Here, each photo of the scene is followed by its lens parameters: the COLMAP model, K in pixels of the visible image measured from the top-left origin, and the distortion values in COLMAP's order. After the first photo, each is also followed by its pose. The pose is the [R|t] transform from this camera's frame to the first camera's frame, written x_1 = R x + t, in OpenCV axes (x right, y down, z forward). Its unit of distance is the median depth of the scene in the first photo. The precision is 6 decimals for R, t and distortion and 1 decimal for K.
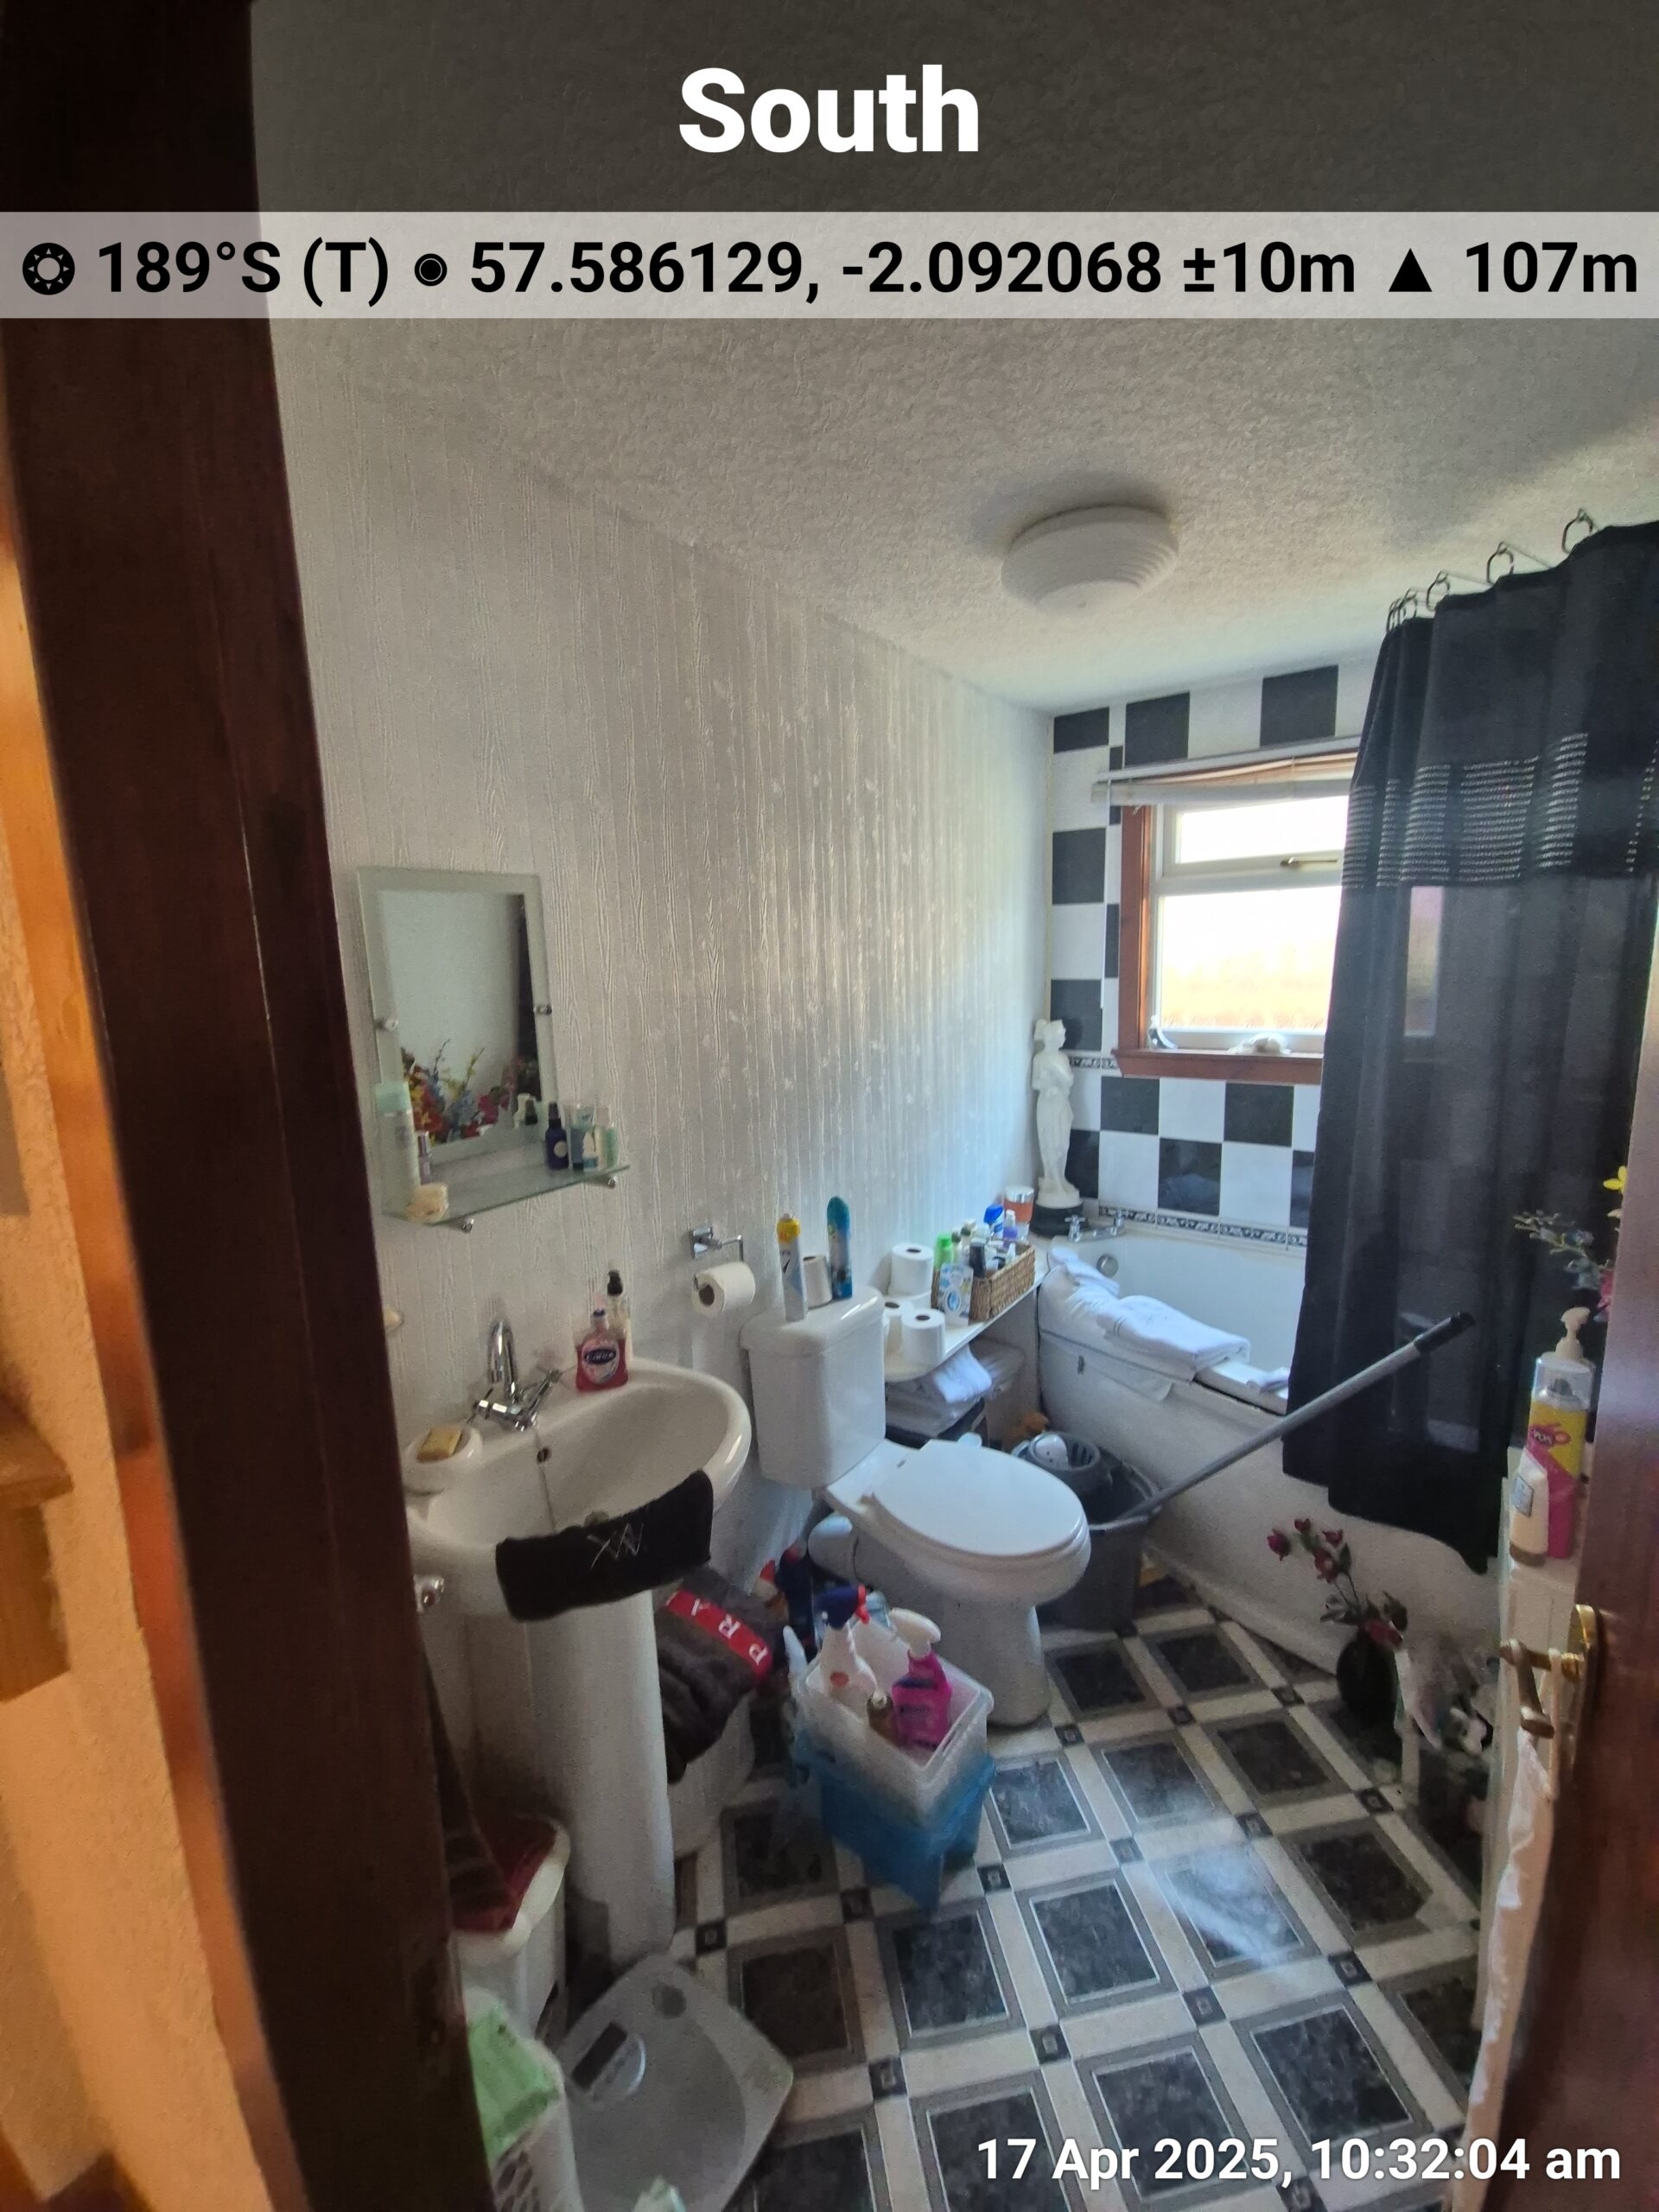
lens RADIAL K [[905.6, 0, 840.6], [0, 905.6, 1094.9], [0, 0, 1]] dist [0.009702, -0.006666]
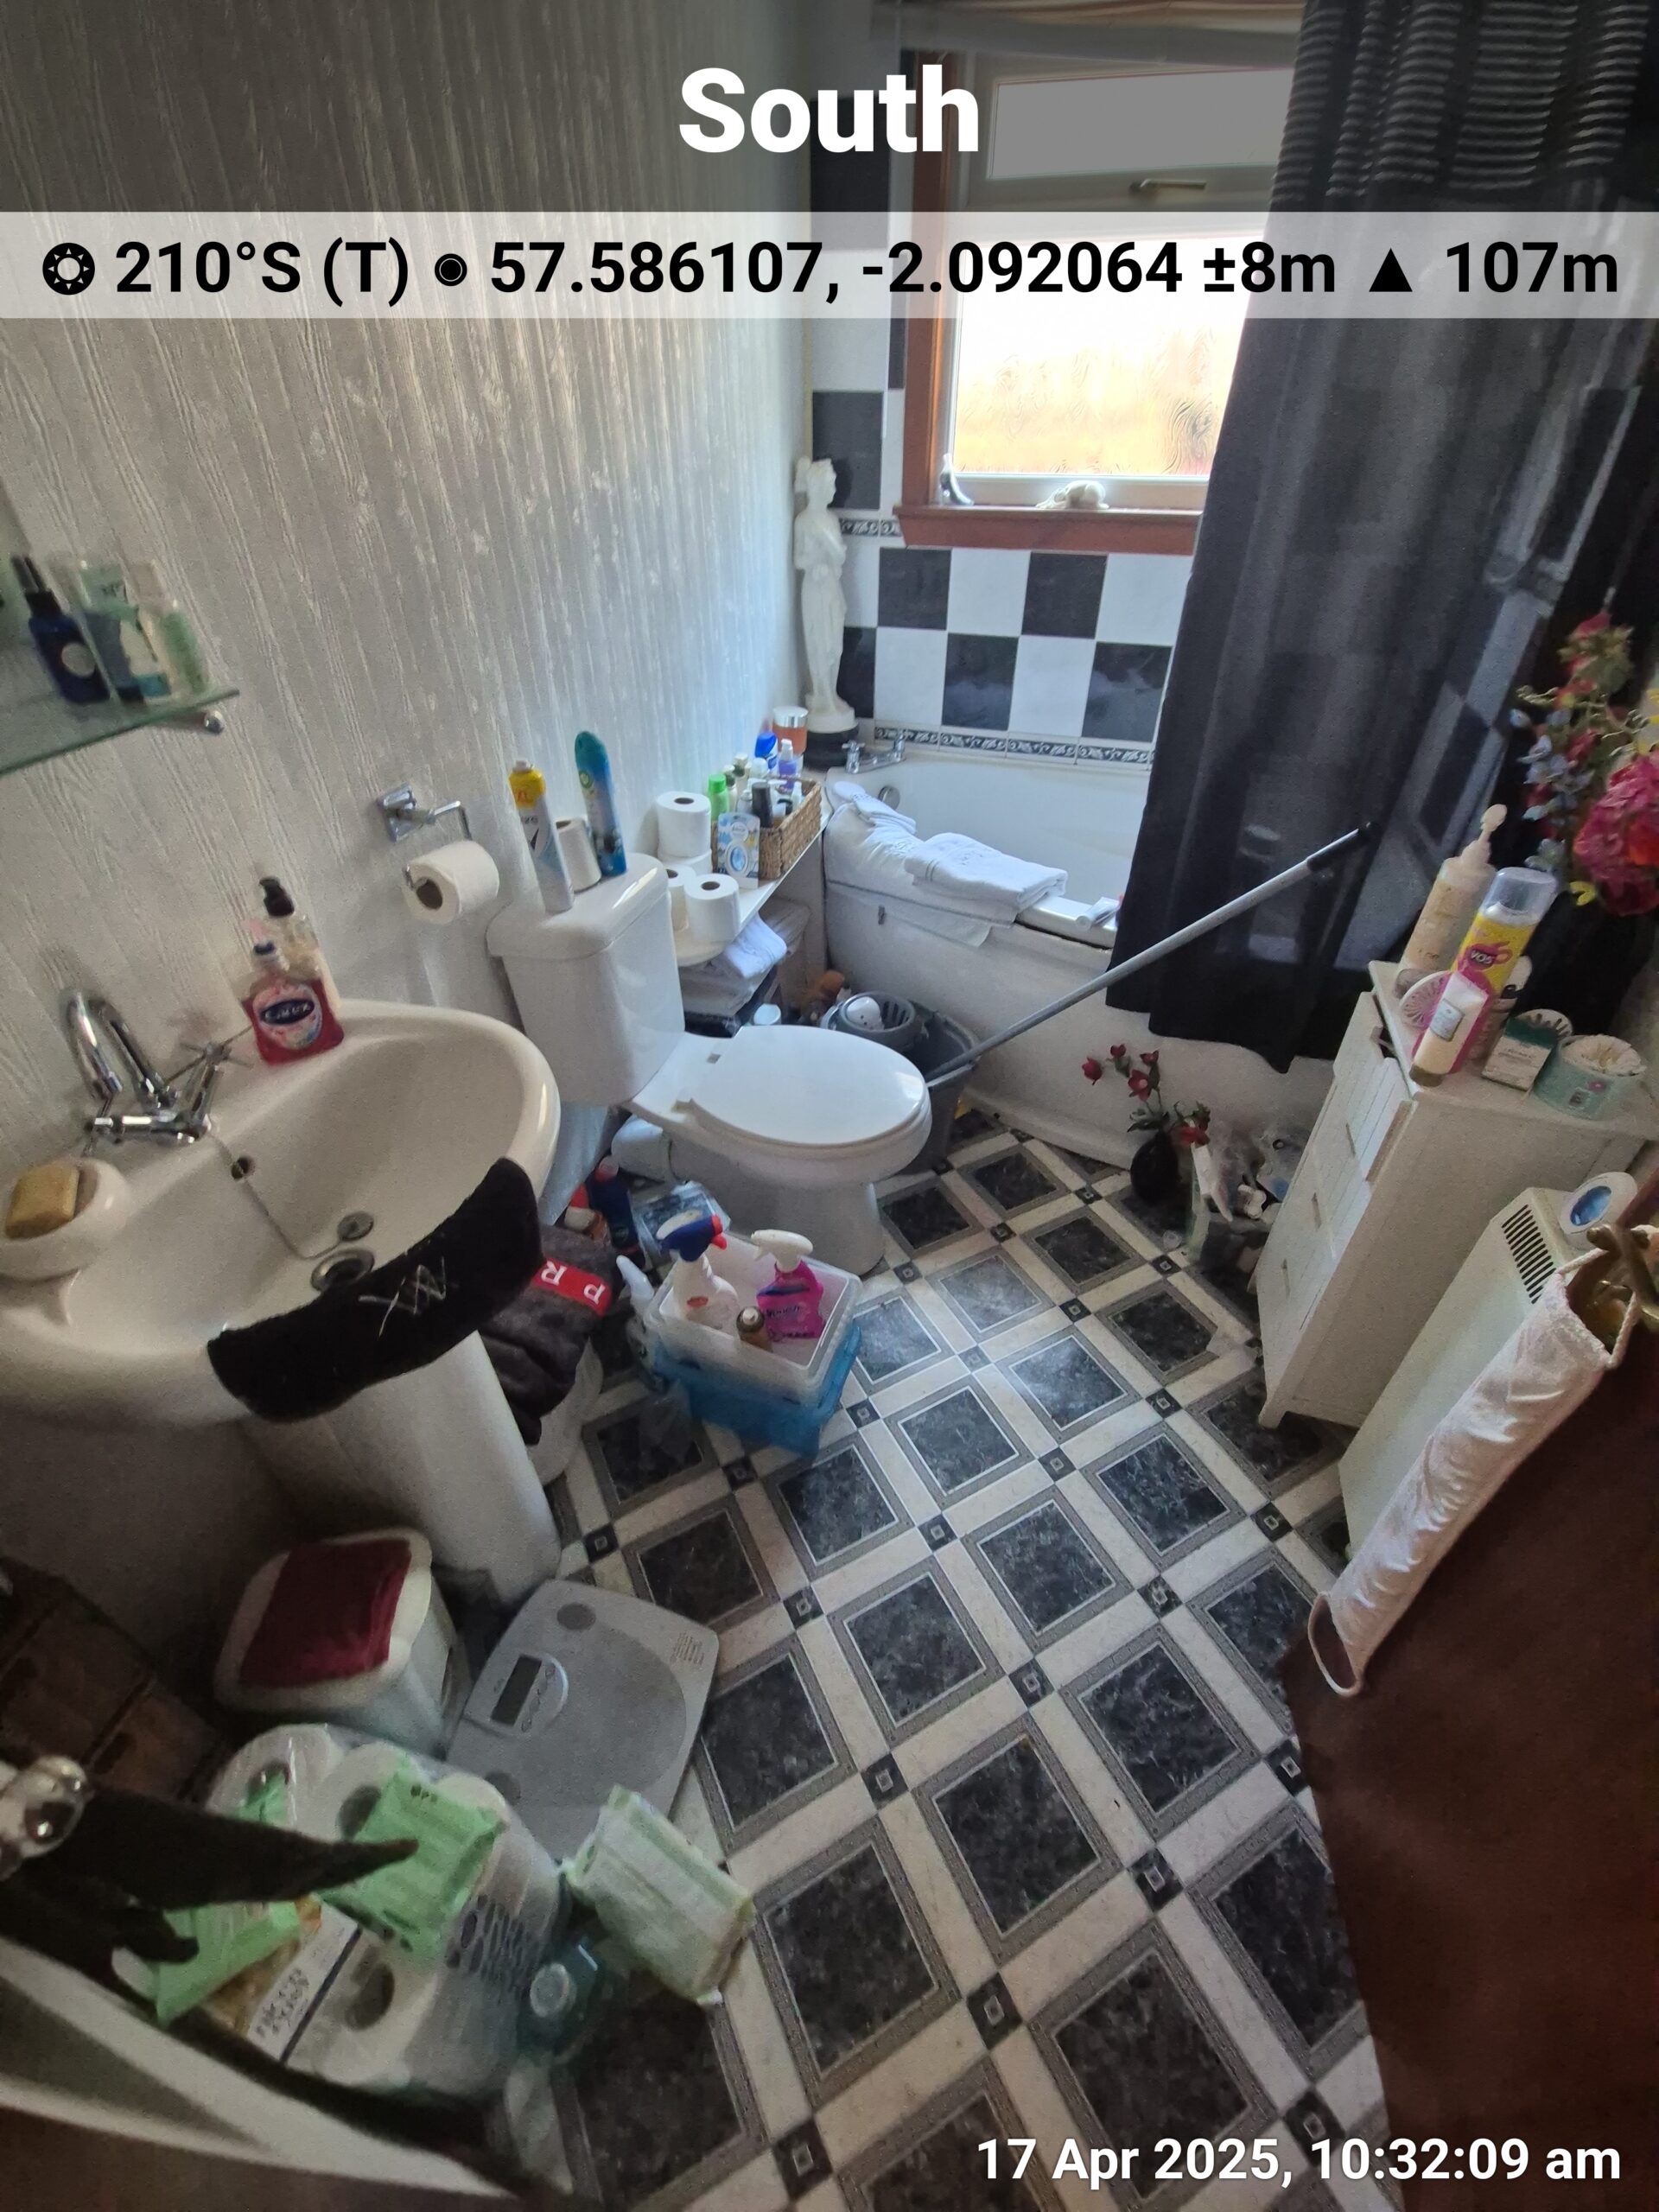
lens RADIAL K [[905.6, 0, 840.6], [0, 905.6, 1094.9], [0, 0, 1]] dist [0.009702, -0.006666]
pose [[0.947282, -0.173357, 0.269450, -0.058095], [0.025089, 0.878534, 0.477021, 0.030608], [-0.319416, -0.445113, 0.836569, 0.232820]]
